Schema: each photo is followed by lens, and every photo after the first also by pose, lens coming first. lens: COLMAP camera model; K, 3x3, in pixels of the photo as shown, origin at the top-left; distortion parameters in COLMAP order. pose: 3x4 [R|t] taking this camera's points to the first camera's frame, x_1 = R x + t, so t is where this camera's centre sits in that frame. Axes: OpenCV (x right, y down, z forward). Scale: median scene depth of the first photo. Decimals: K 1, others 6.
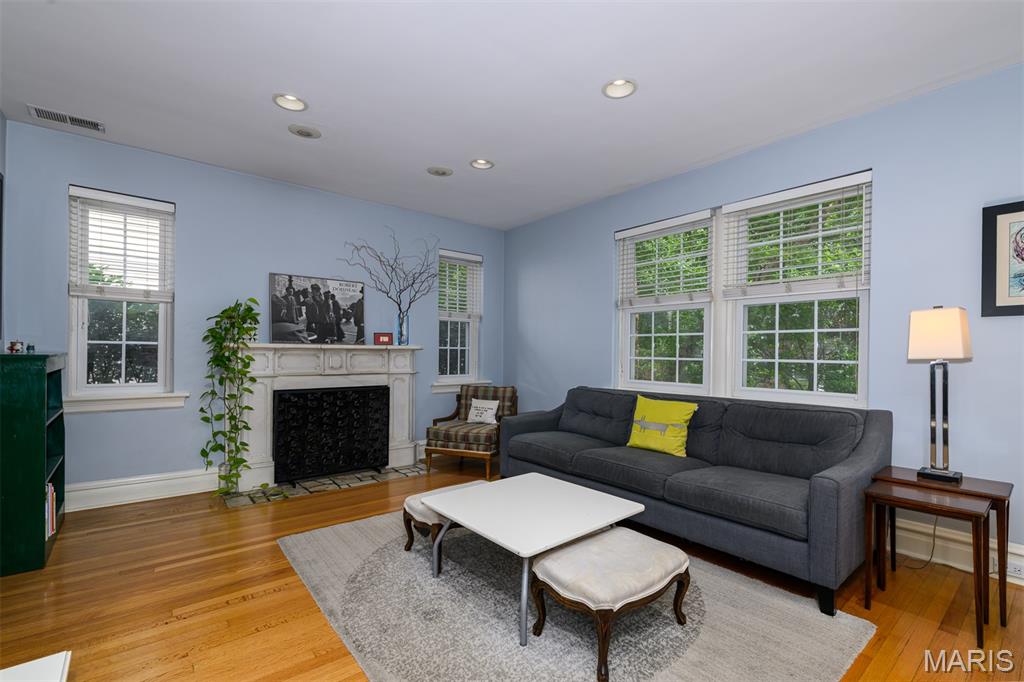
lens RADIAL K [[457.6, 0, 515.0], [0, 457.6, 350.2], [0, 0, 1]] dist [0.000766, 0.000256]
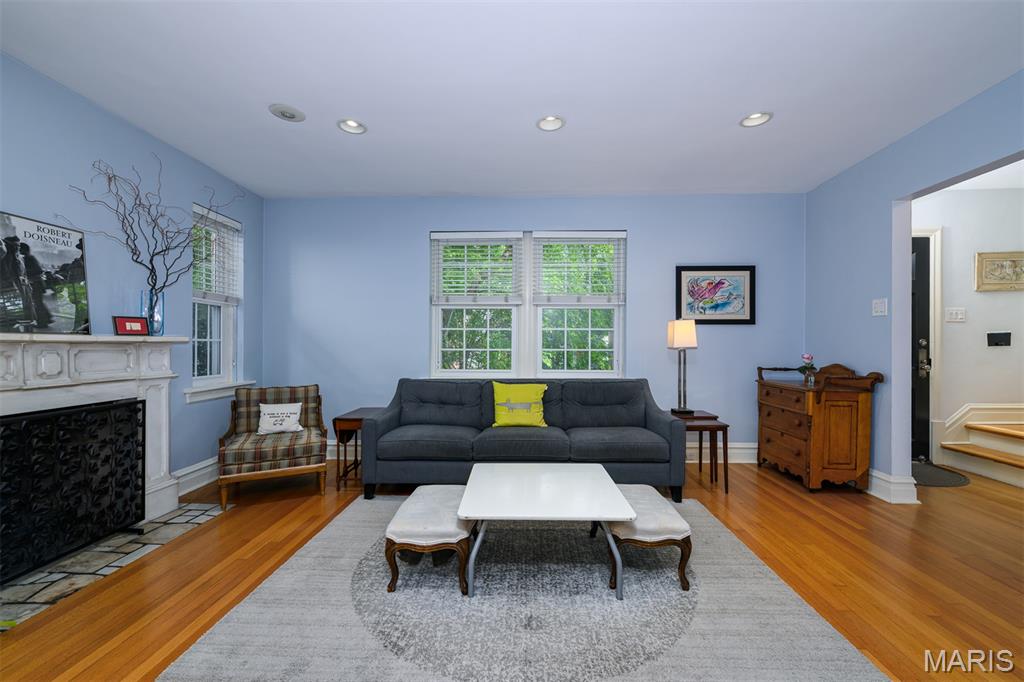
lens RADIAL K [[422.6, 0, 512.0], [0, 422.6, 341.0], [0, 0, 1]] dist [0.002322, 0.000197]
pose [[0.655241, 0.000166, 0.755420, -0.417013], [0.001173, 0.999999, -0.001237, -0.002229], [-0.755419, 0.001697, 0.655240, 0.219948]]
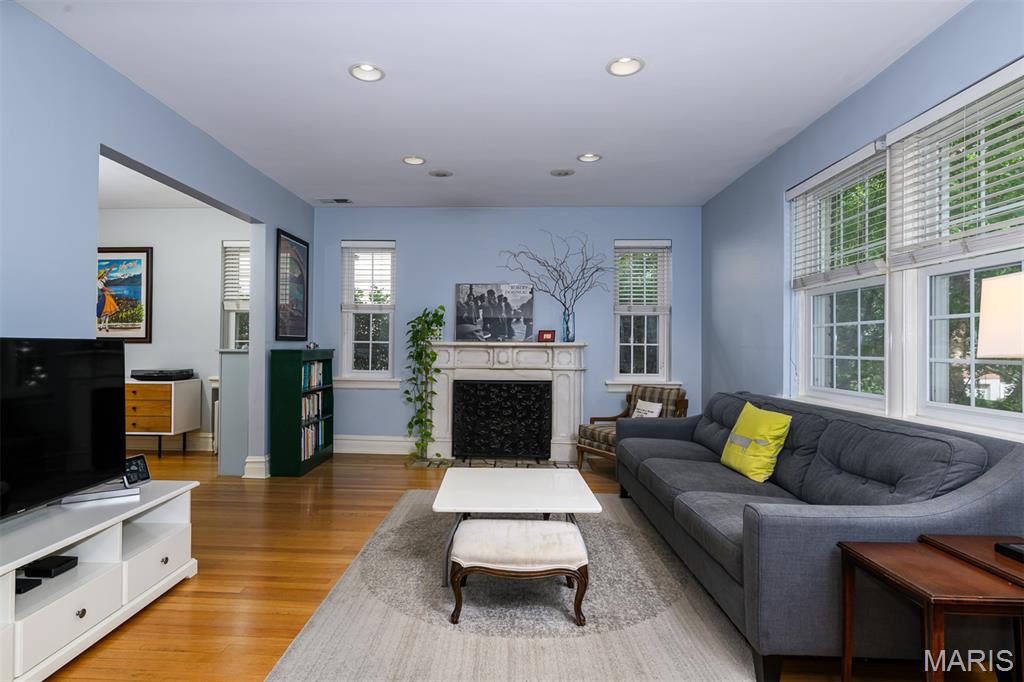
lens RADIAL K [[531.5, 0, 482.8], [0, 531.5, 337.0], [0, 0, 1]] dist [-0.002867, -0.000354]
pose [[0.735656, -0.015896, -0.677169, 0.460677], [0.002013, 0.999771, -0.021282, 0.002952], [0.677352, 0.014293, 0.735520, 0.008051]]
